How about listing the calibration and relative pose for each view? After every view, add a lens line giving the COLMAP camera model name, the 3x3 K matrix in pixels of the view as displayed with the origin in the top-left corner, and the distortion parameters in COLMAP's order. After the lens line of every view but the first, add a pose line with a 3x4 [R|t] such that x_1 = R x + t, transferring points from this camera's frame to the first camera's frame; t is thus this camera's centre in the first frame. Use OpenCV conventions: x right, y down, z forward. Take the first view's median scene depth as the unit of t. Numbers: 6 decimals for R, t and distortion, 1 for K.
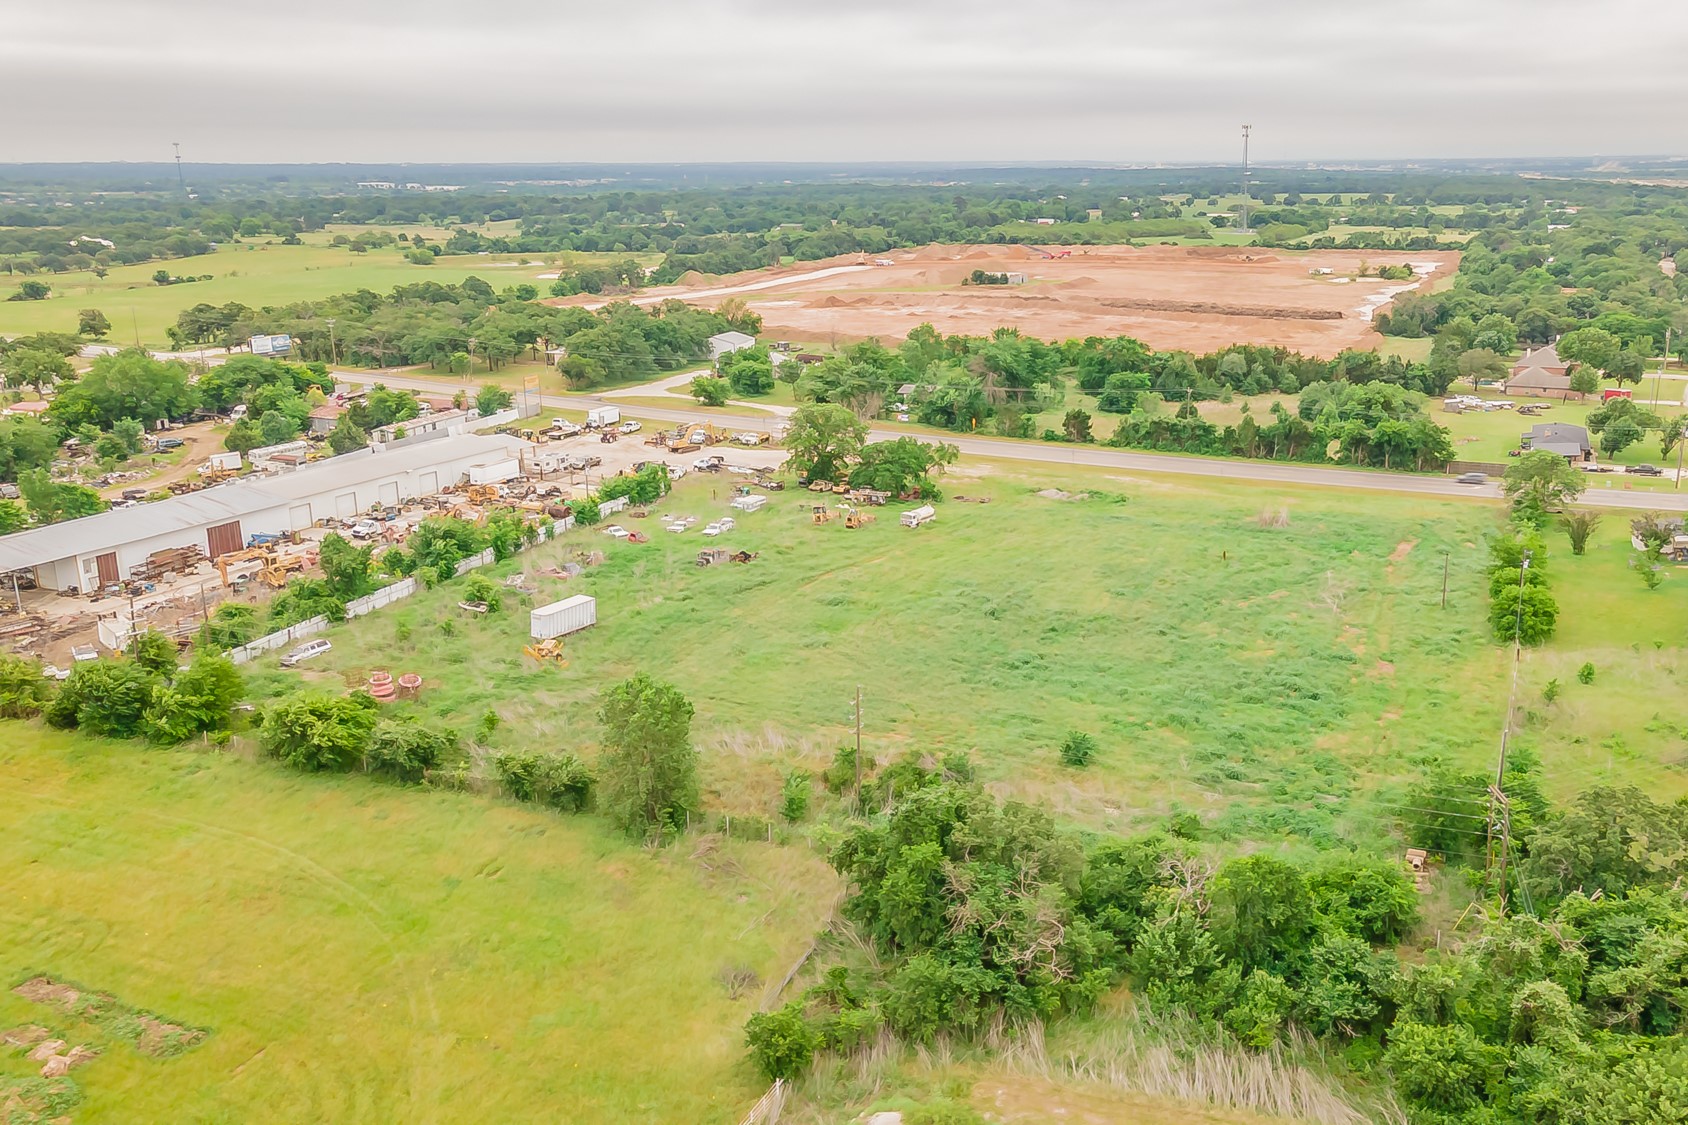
lens RADIAL K [[1531.4, 0, 943.0], [0, 1531.4, 605.2], [0, 0, 1]] dist [0.017802, 0.092483]
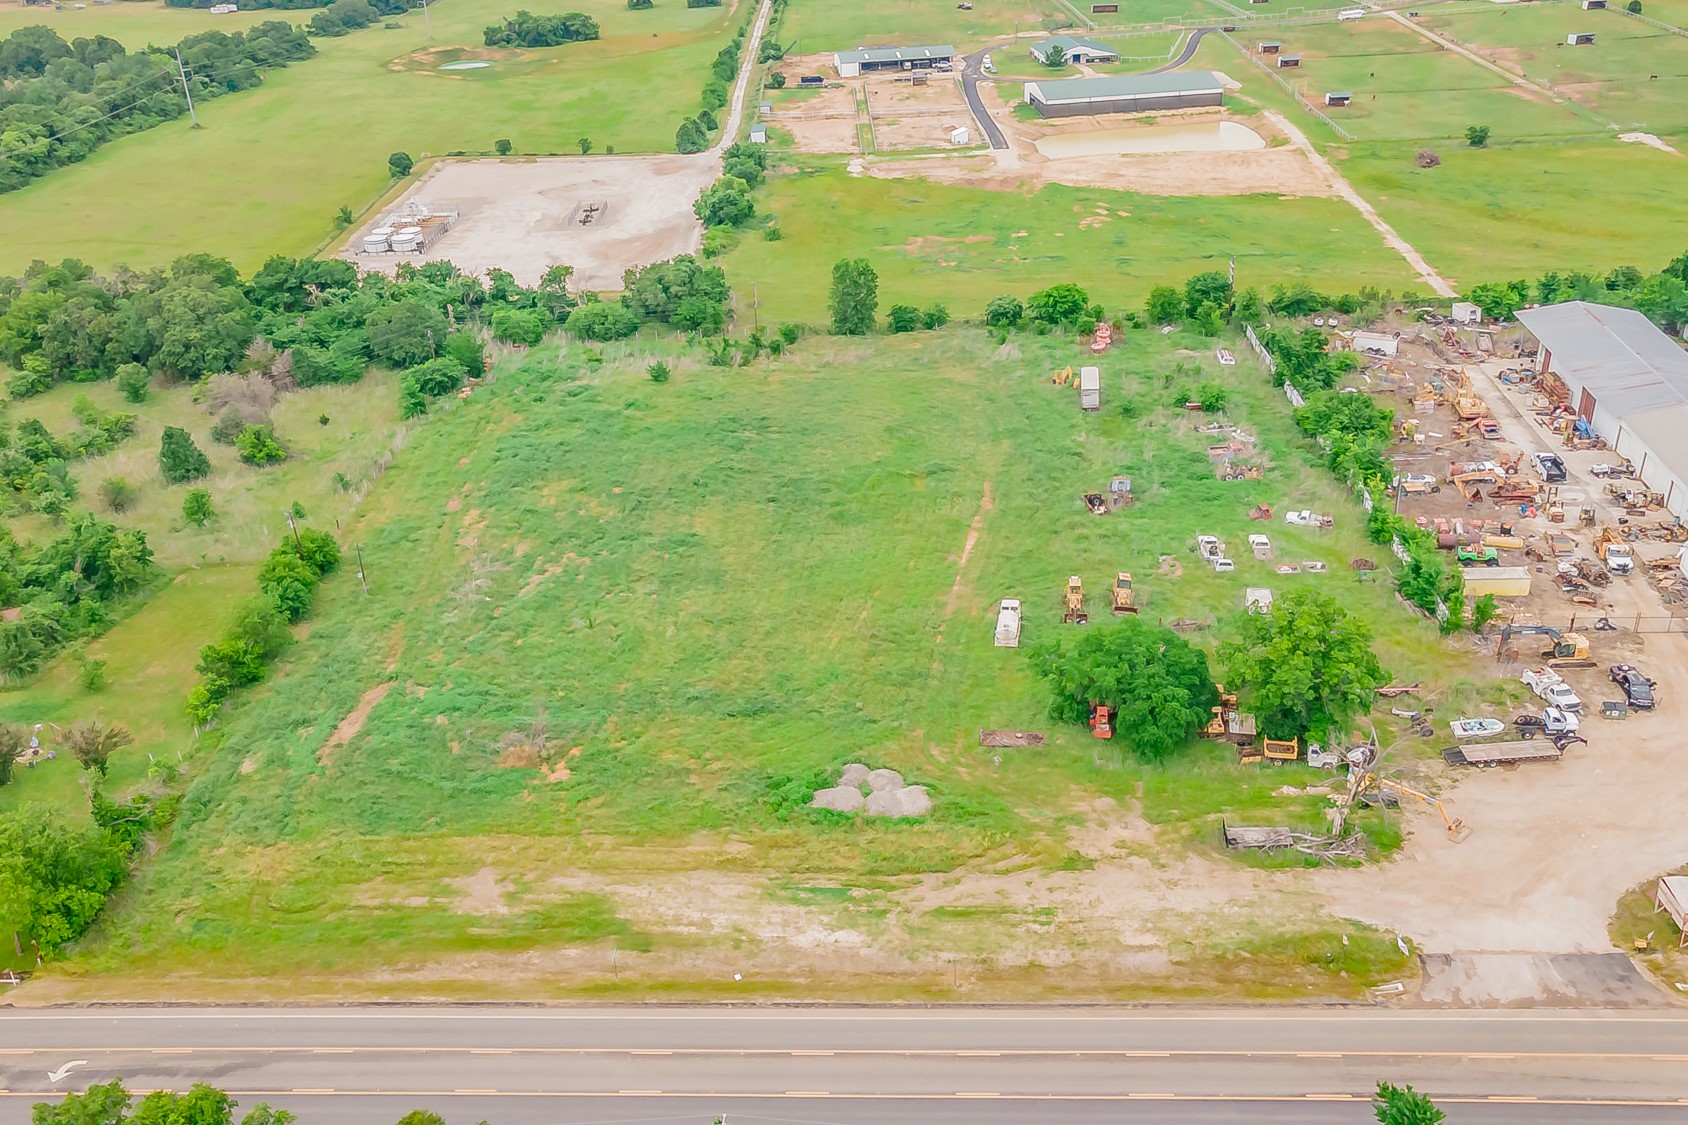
lens RADIAL K [[1505.6, 0, 849.8], [0, 1505.6, 562.8], [0, 0, 1]] dist [0.032037, 0.017378]
pose [[-0.934243, 0.208216, -0.289545, 0.215155], [-0.050114, 0.727176, 0.684619, -0.476454], [0.353099, 0.654111, -0.668925, 1.208535]]
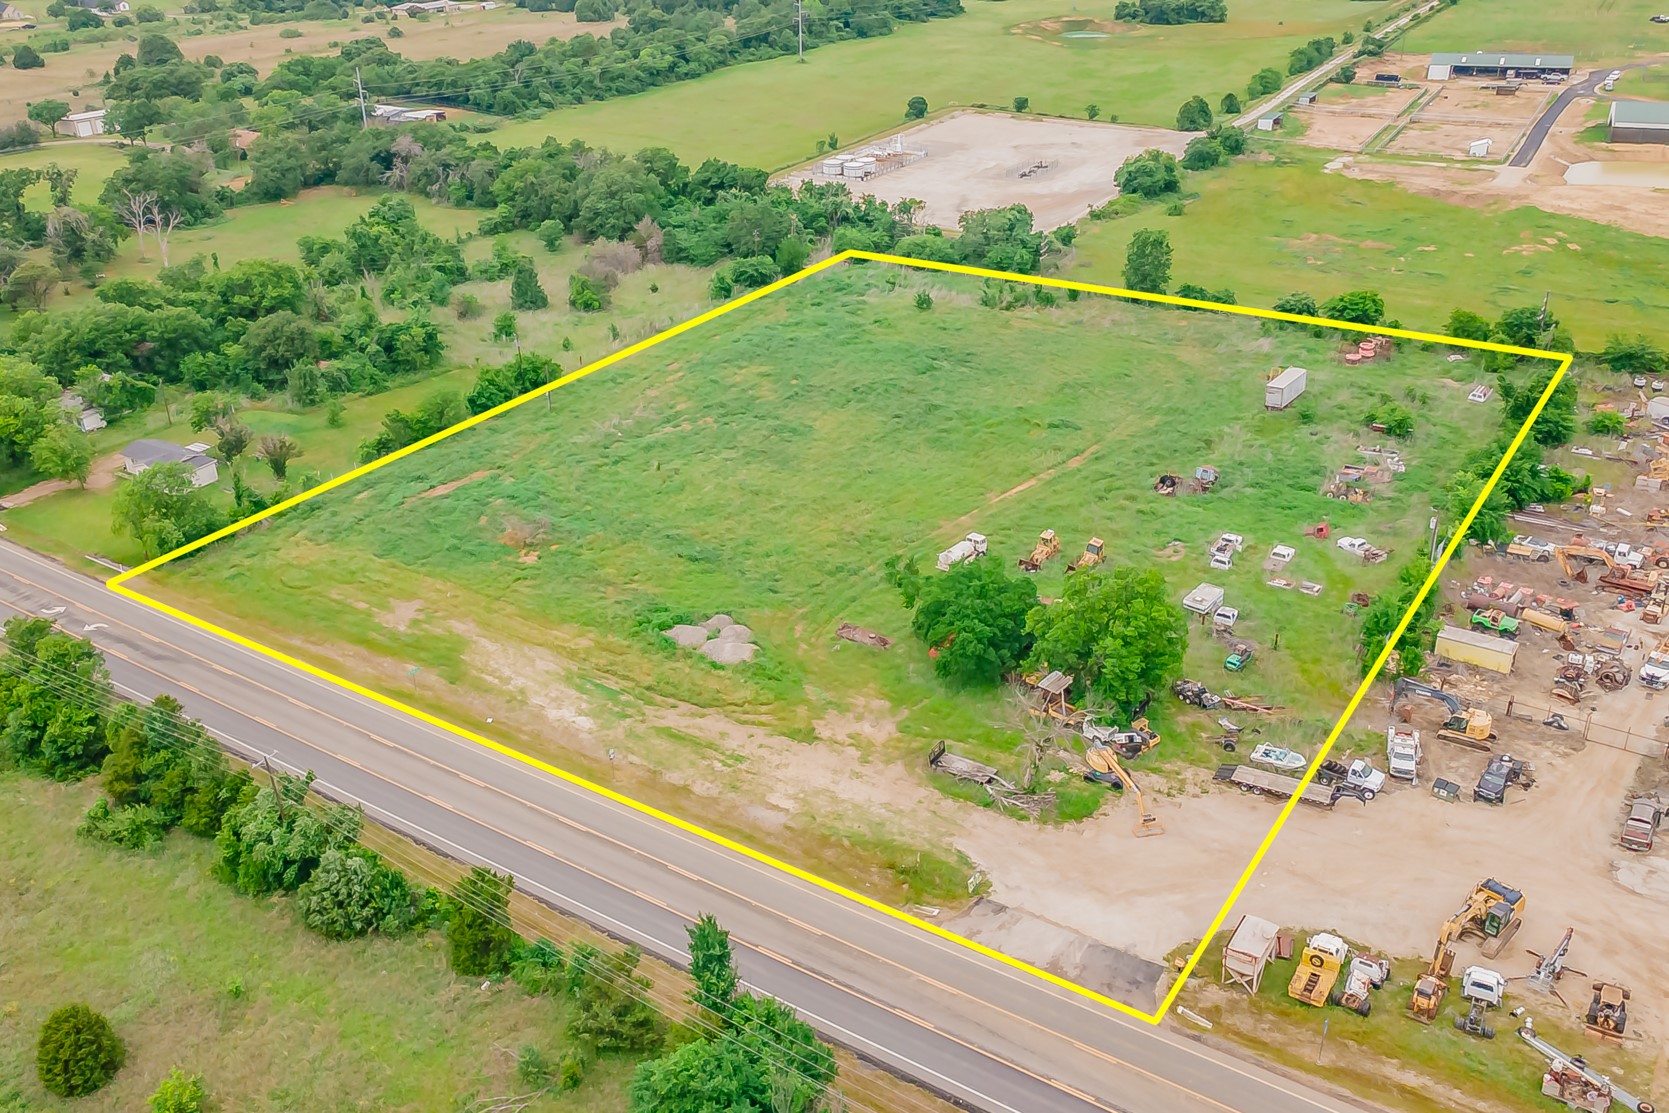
lens RADIAL K [[1479.1, 0, 797.3], [0, 1479.1, 557.5], [0, 0, 1]] dist [0.039363, -0.000246]
pose [[-0.980694, -0.056165, 0.187308, -0.062241], [0.088267, 0.727590, 0.680310, -0.476113], [-0.174493, 0.683709, -0.708586, 1.296785]]
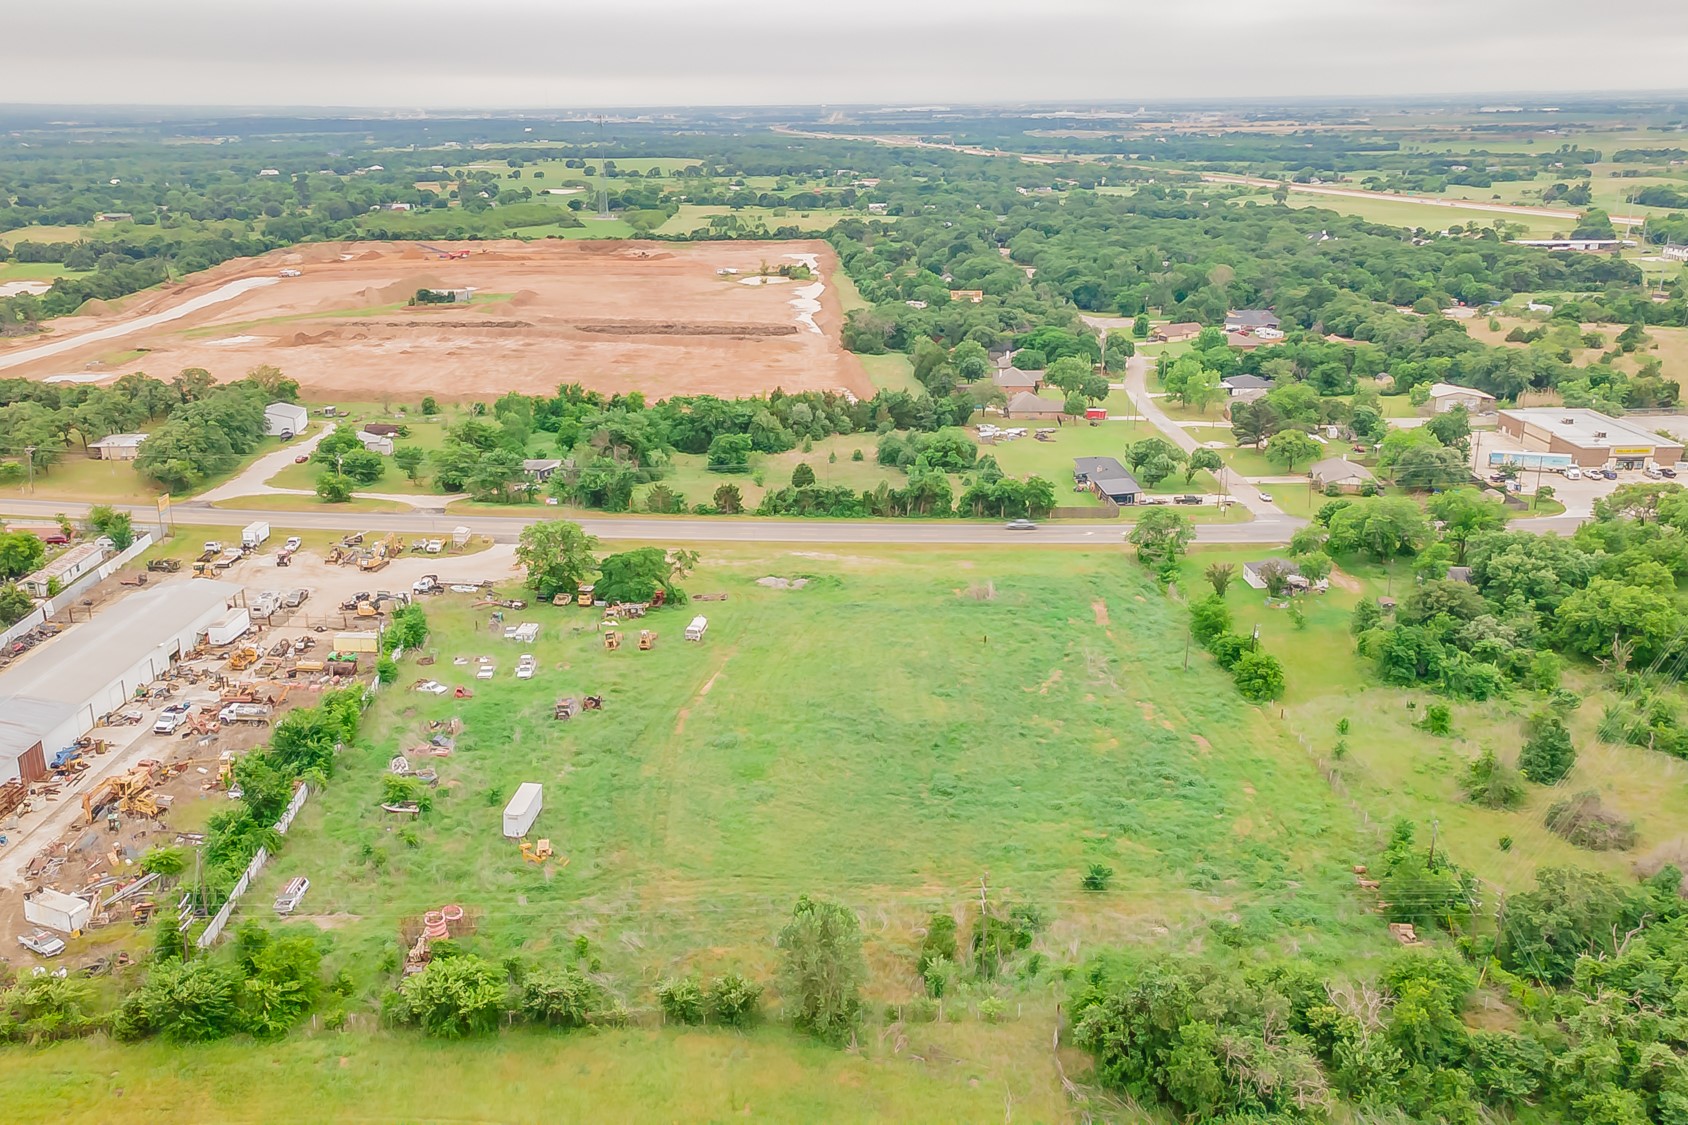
lens RADIAL K [[1495.9, 0, 806.3], [0, 1495.9, 563.5], [0, 0, 1]] dist [0.039363, -0.000246]
pose [[0.923553, -0.112870, 0.366483, -0.276516], [0.105614, 0.993608, 0.039861, -0.116629], [-0.368640, 0.001892, 0.929570, -0.011574]]
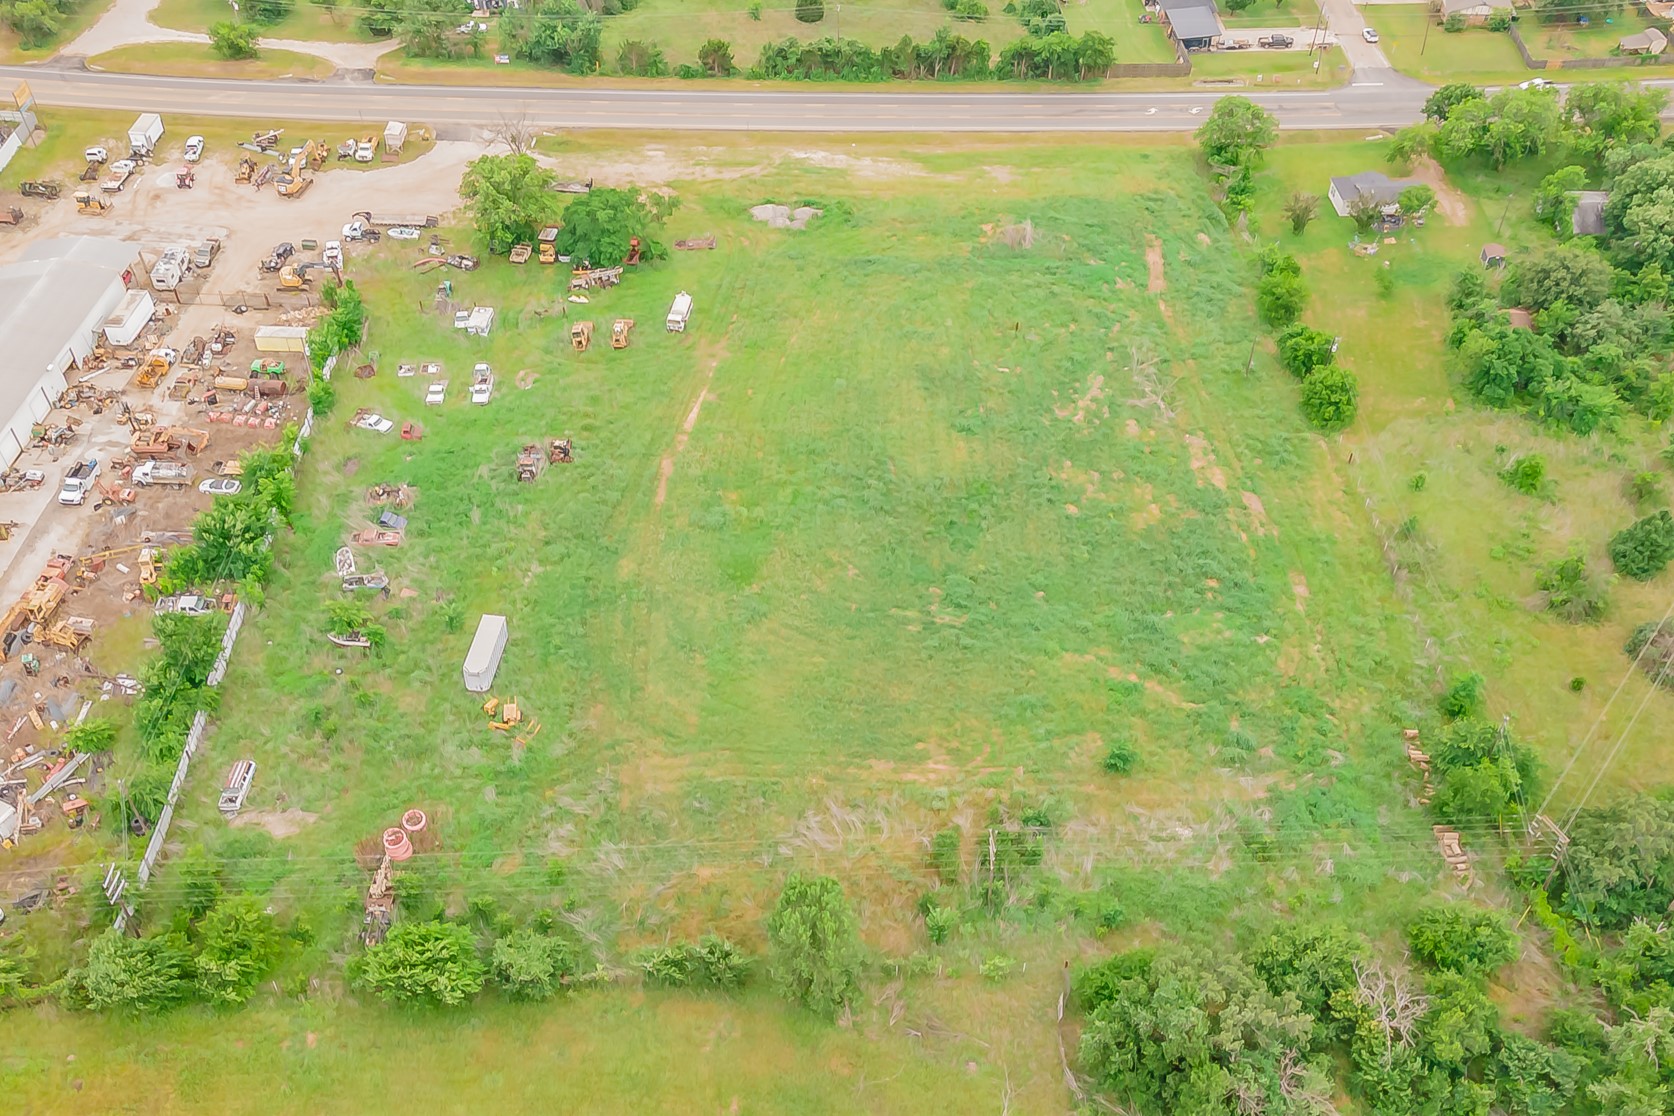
lens RADIAL K [[1515.0, 0, 826.7], [0, 1515.0, 587.6], [0, 0, 1]] dist [0.042369, -0.006143]
pose [[0.923826, -0.267833, 0.273514, -0.193903], [0.108226, 0.868073, 0.484496, -0.294640], [-0.367194, -0.417989, 0.830936, 0.113740]]
